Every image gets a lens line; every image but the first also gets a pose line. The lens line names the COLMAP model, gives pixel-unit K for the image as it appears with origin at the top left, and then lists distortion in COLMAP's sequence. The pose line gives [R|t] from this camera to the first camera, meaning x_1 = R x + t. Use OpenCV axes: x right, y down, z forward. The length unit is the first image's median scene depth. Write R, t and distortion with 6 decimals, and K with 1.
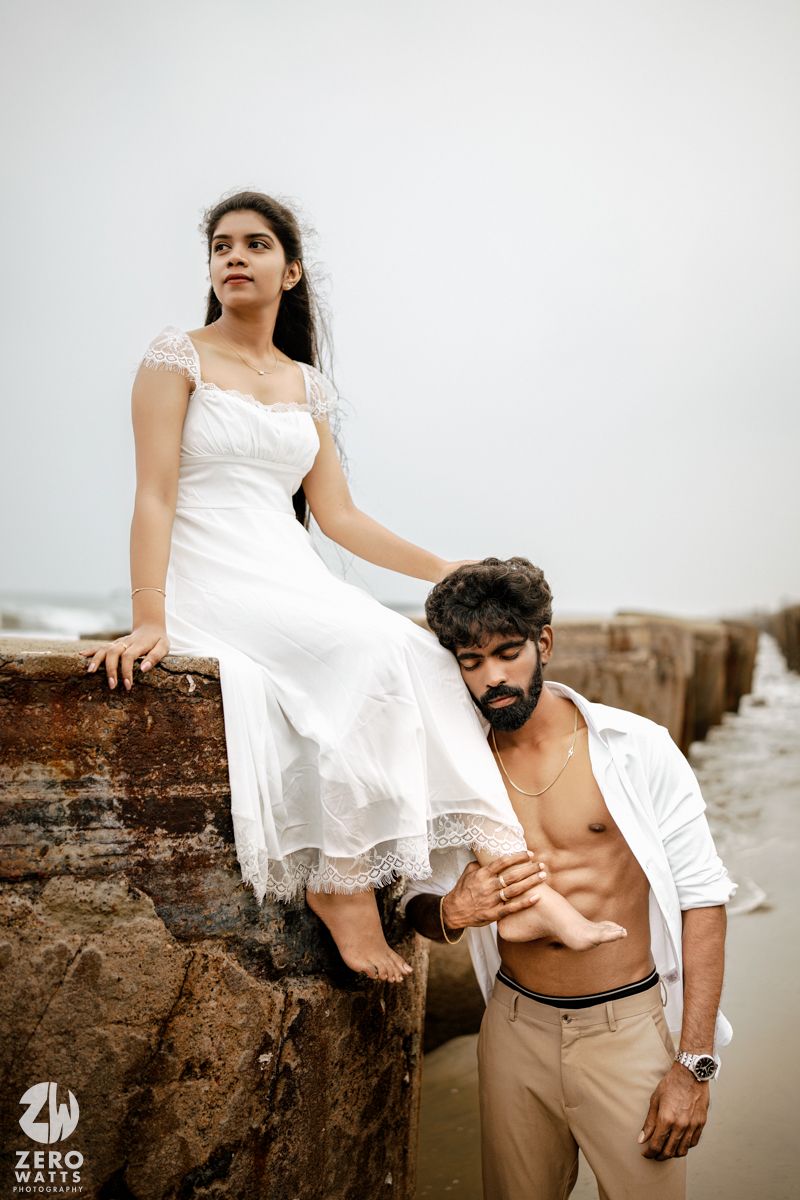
lens RADIAL K [[1148.1, 0, 402.2], [0, 1148.1, 603.2], [0, 0, 1]] dist [-0.188241, 0.236265]
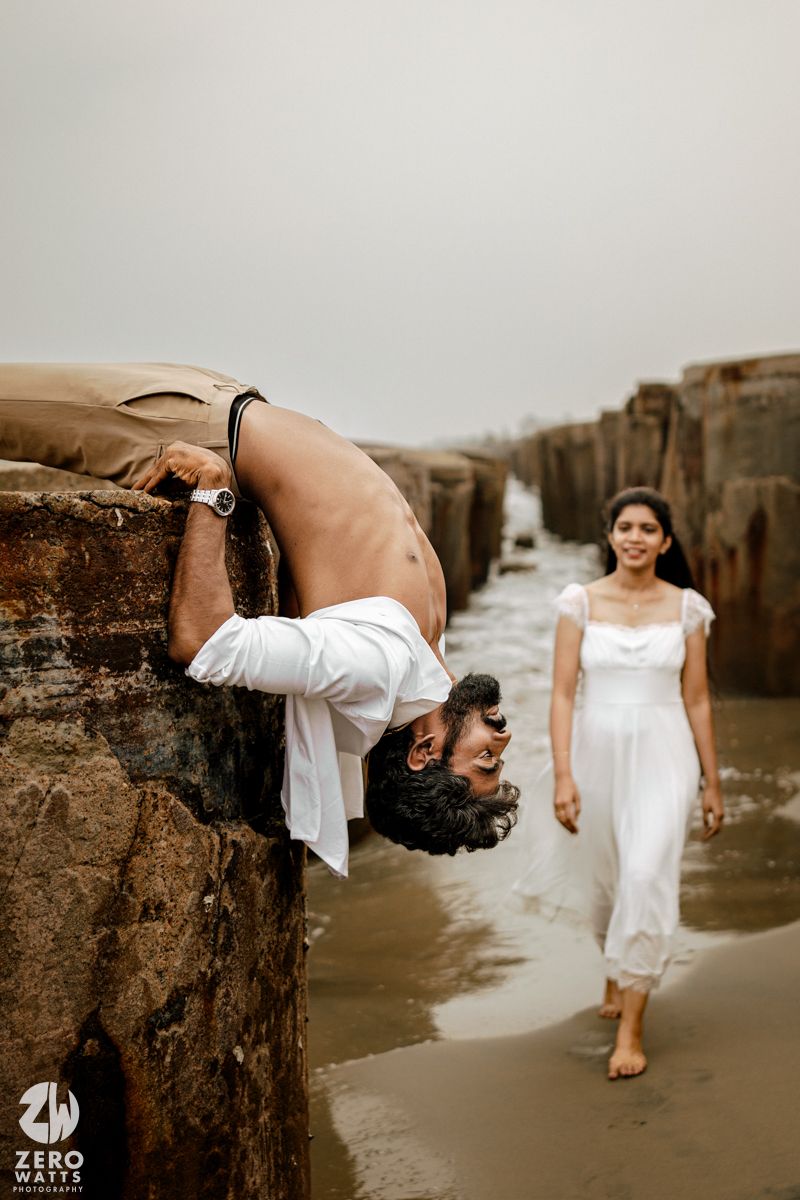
lens RADIAL K [[1741.3, 0, 401.3], [0, 1741.3, 601.4], [0, 0, 1]] dist [-0.193026, 0.239134]
pose [[0.967293, -0.058141, 0.246908, -0.338197], [0.034742, 0.994571, 0.098091, 0.006238], [-0.251270, -0.086304, 0.964062, -0.504475]]
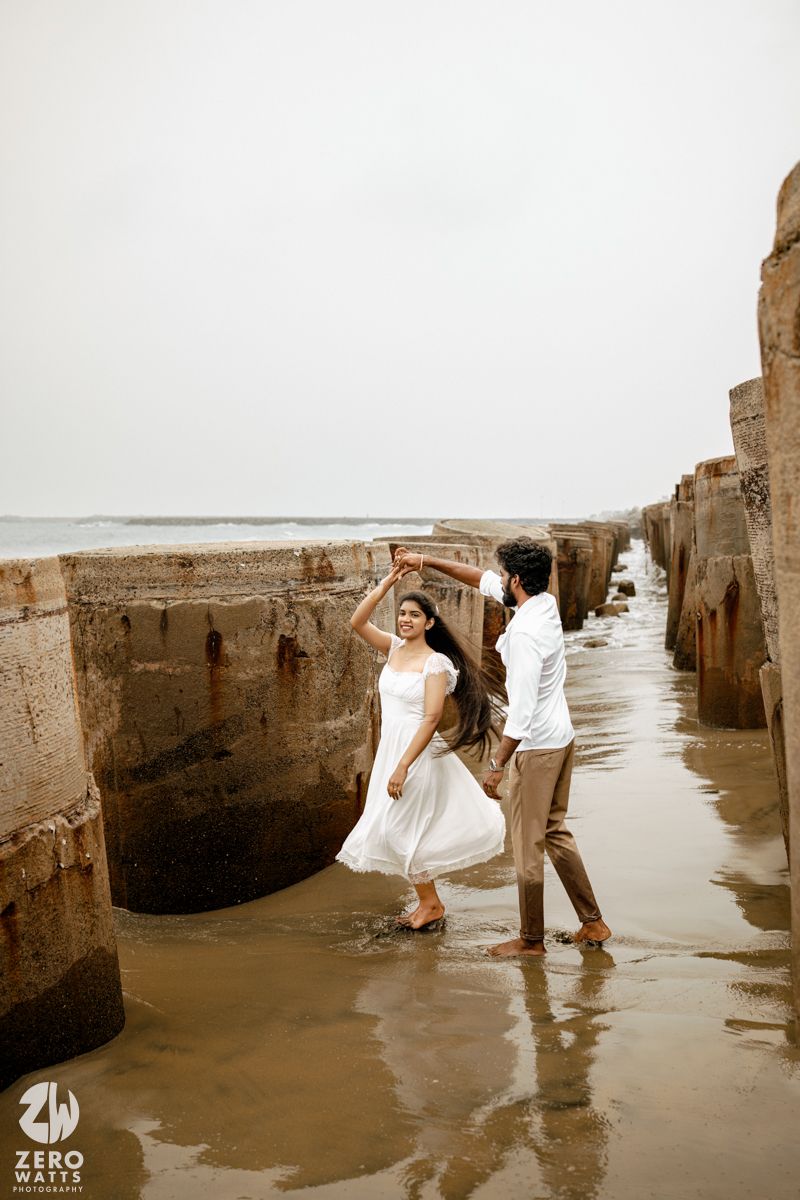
lens RADIAL K [[1138.7, 0, 408.7], [0, 1138.7, 601.1], [0, 0, 1]] dist [-0.193530, 0.211447]
pose [[0.994038, -0.045812, 0.098939, 0.768088], [0.038030, 0.996136, 0.079157, -0.033063], [-0.102183, -0.074923, 0.991940, 0.636779]]
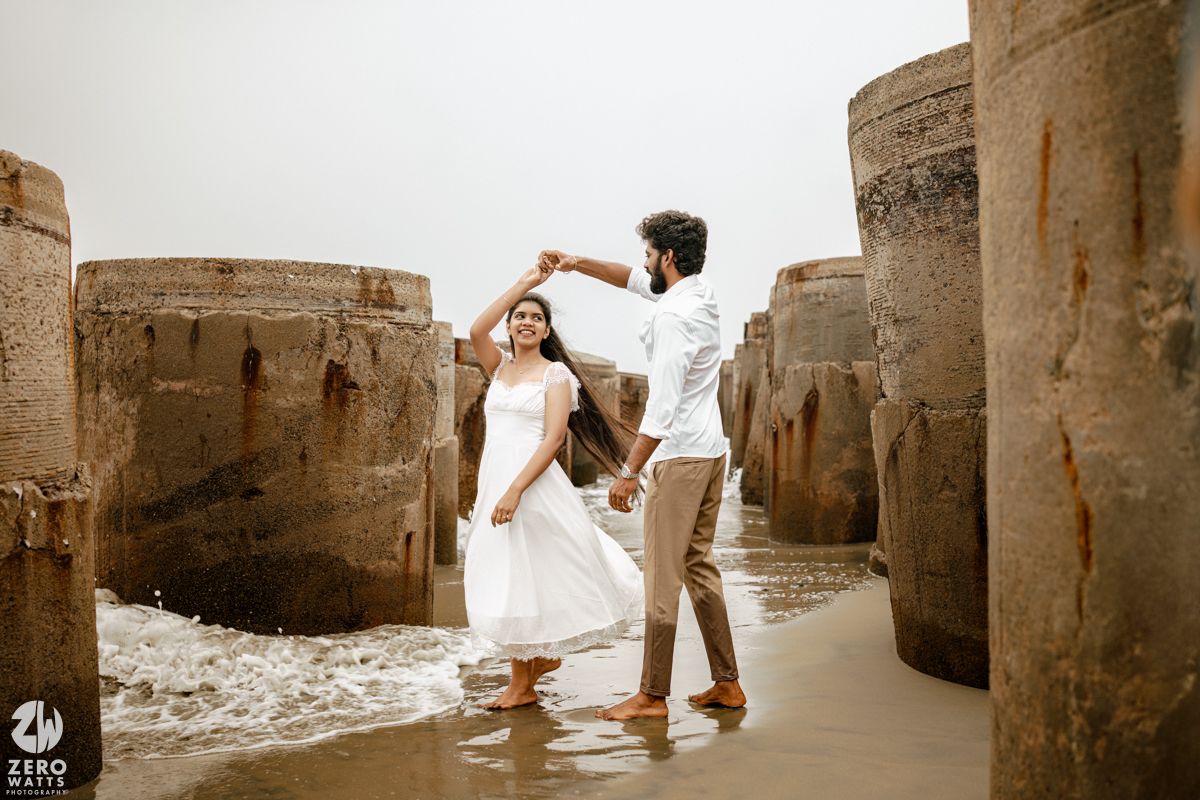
lens RADIAL K [[1138.7, 0, 605.0], [0, 1138.7, 402.0], [0, 0, 1]] dist [-0.193530, 0.211447]
pose [[0.974494, 0.014750, 0.223928, 0.762823], [-0.020017, 0.999573, 0.021269, 0.388215], [-0.223519, -0.025209, 0.974374, 1.041987]]
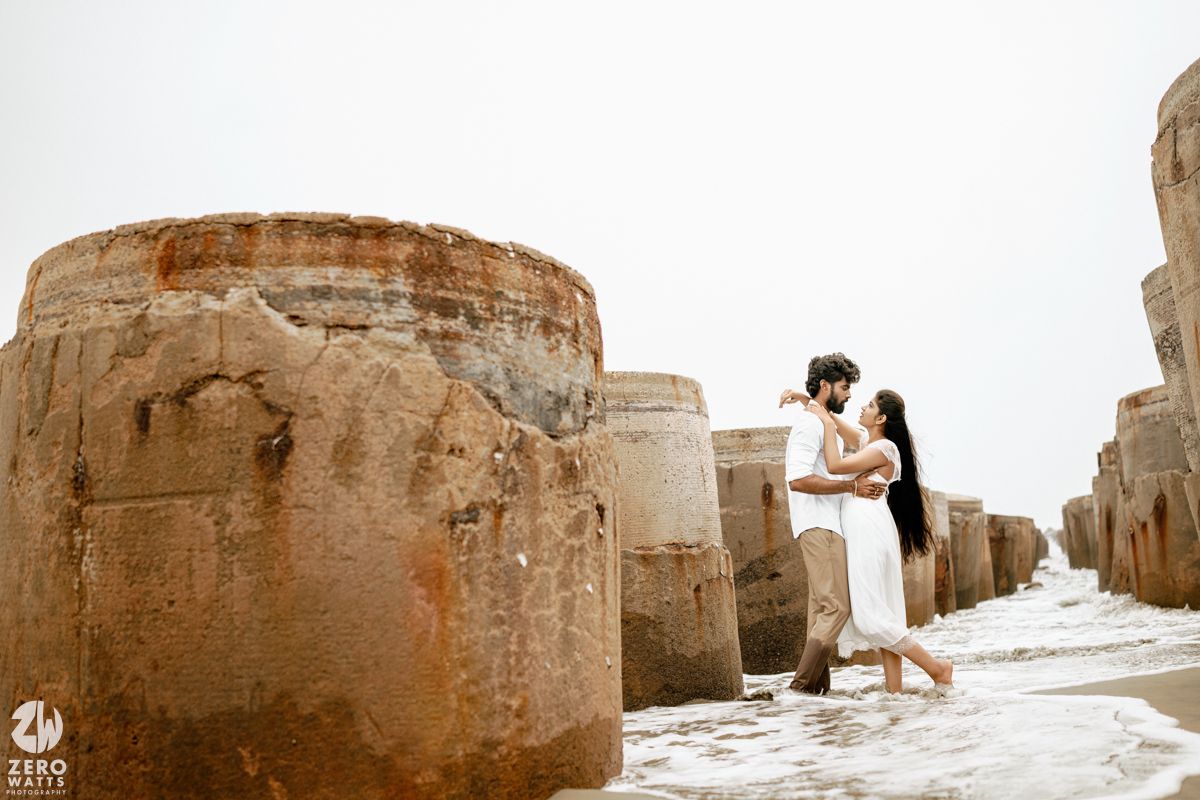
lens RADIAL K [[1142.0, 0, 595.2], [0, 1142.0, 405.0], [0, 0, 1]] dist [-0.192854, 0.211409]
pose [[0.994810, -0.064544, -0.078660, 0.169116], [0.053780, 0.989788, -0.132015, 0.600737], [0.086377, 0.127100, 0.988122, -0.715945]]
